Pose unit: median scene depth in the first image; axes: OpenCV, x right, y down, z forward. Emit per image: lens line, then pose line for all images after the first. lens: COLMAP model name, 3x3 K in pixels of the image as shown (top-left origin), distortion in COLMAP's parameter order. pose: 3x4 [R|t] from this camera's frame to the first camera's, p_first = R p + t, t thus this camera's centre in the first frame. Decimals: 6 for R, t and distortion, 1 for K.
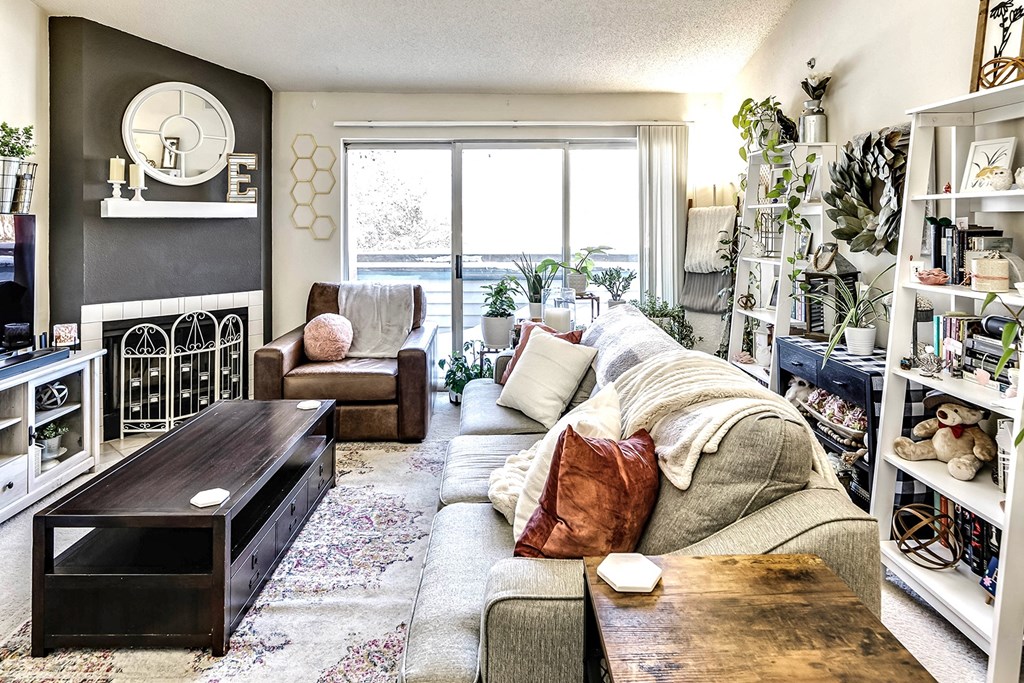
lens RADIAL K [[572.1, 0, 501.5], [0, 572.1, 214.4], [0, 0, 1]] dist [0.001854, -0.000089]
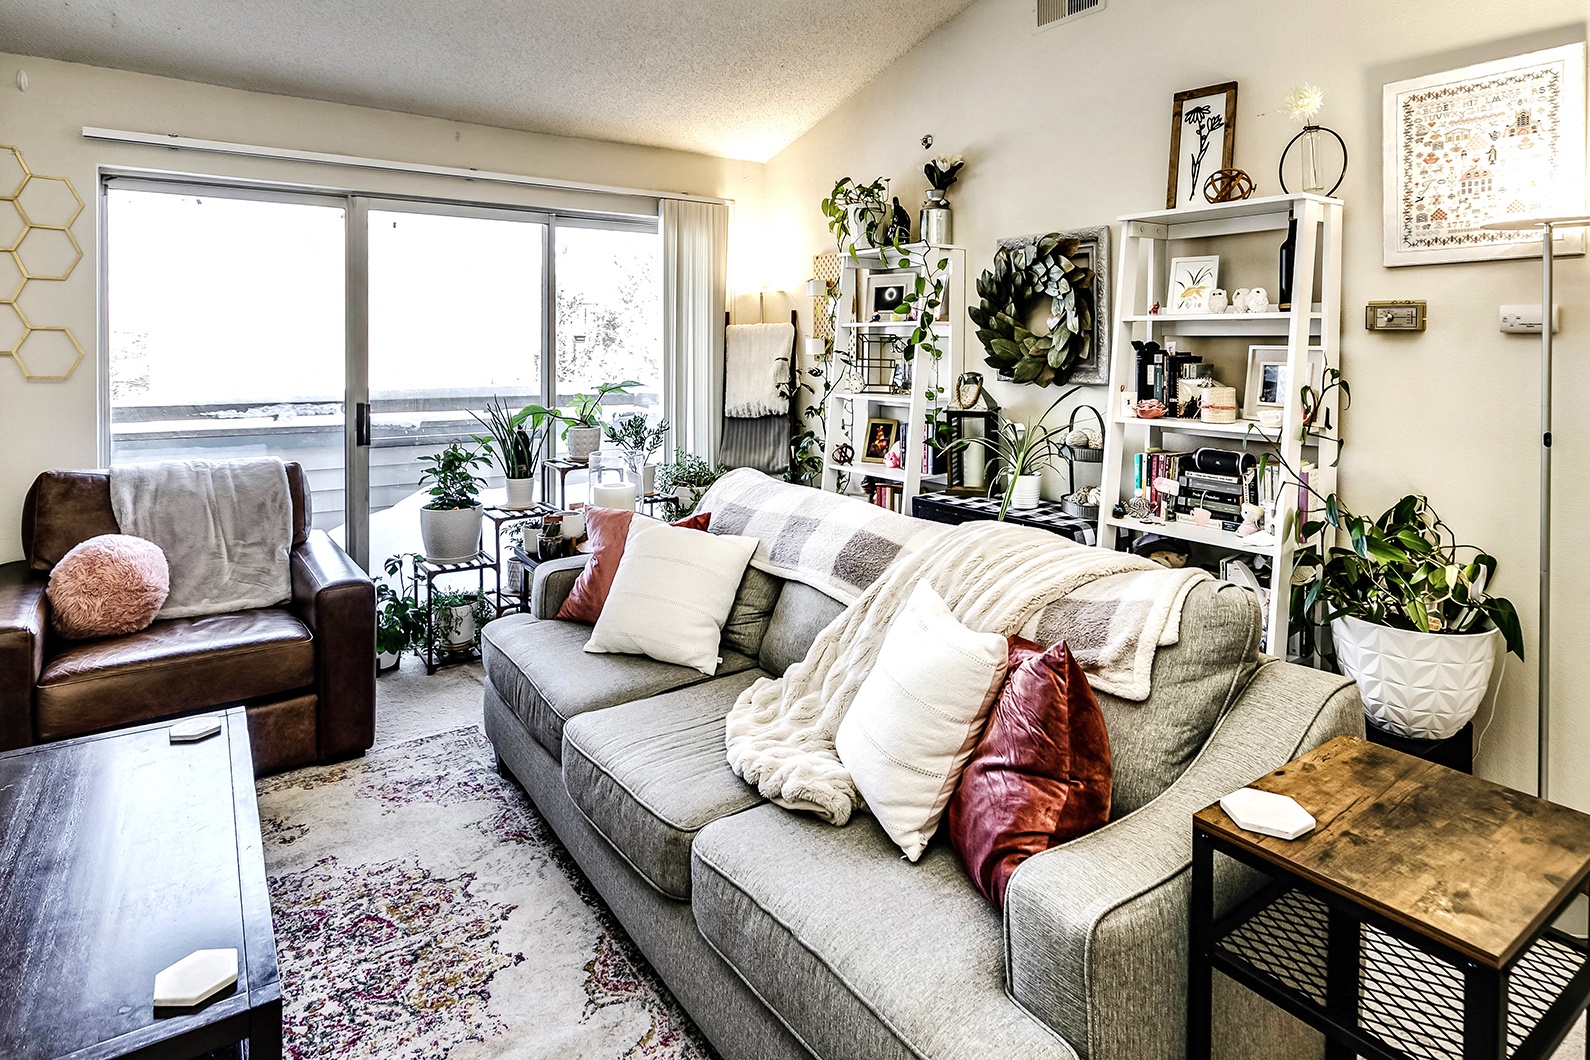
lens RADIAL K [[873.9, 0, 760.7], [0, 873.9, 346.5], [0, 0, 1]] dist [0.001084, -0.001278]
pose [[0.837359, 0.005086, 0.546630, -0.306845], [-0.013337, 0.999849, 0.011127, 0.003842], [-0.546491, -0.016608, 0.837300, 0.133458]]
